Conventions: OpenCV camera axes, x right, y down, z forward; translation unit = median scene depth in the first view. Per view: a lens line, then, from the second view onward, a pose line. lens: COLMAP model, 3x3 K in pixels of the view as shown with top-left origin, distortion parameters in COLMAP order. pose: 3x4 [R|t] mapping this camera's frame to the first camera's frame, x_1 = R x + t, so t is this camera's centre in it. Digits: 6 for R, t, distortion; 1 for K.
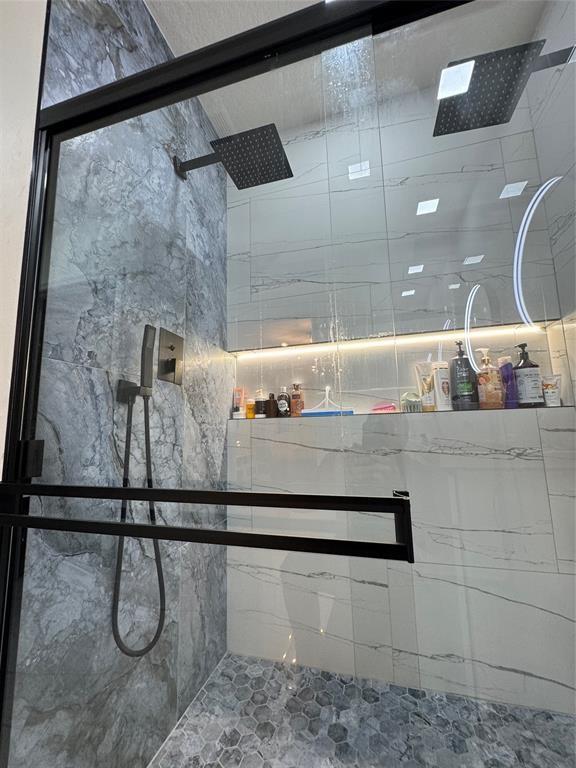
lens RADIAL K [[317.8, 0, 288.0], [0, 317.8, 384.0], [0, 0, 1]] dist [-0.000962, -0.000210]
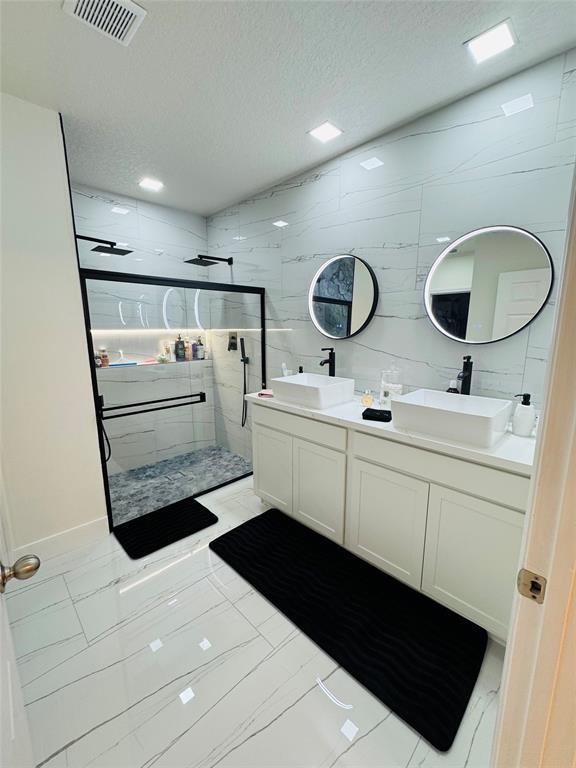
lens RADIAL K [[317.8, 0, 288.0], [0, 317.8, 384.0], [0, 0, 1]] dist [-0.000962, -0.000210]
pose [[0.491459, -0.130600, 0.861053, -1.314351], [-0.134615, 0.965418, 0.223263, -0.447895], [-0.860434, -0.225635, 0.456883, -1.020019]]
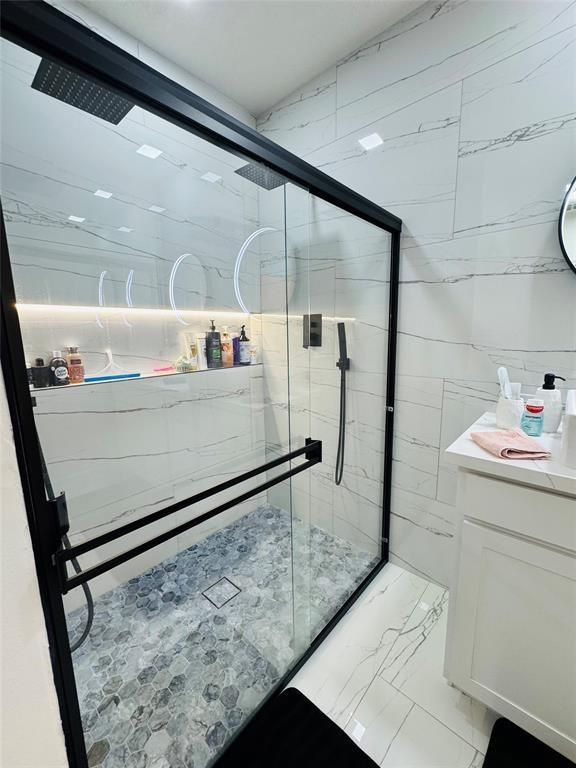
lens RADIAL K [[317.8, 0, 288.0], [0, 317.8, 384.0], [0, 0, 1]] dist [-0.000962, -0.000210]
pose [[0.439391, -0.127847, 0.889152, -0.638539], [-0.122833, 0.971972, 0.200456, -0.189410], [-0.889858, -0.197296, 0.411372, 0.071497]]
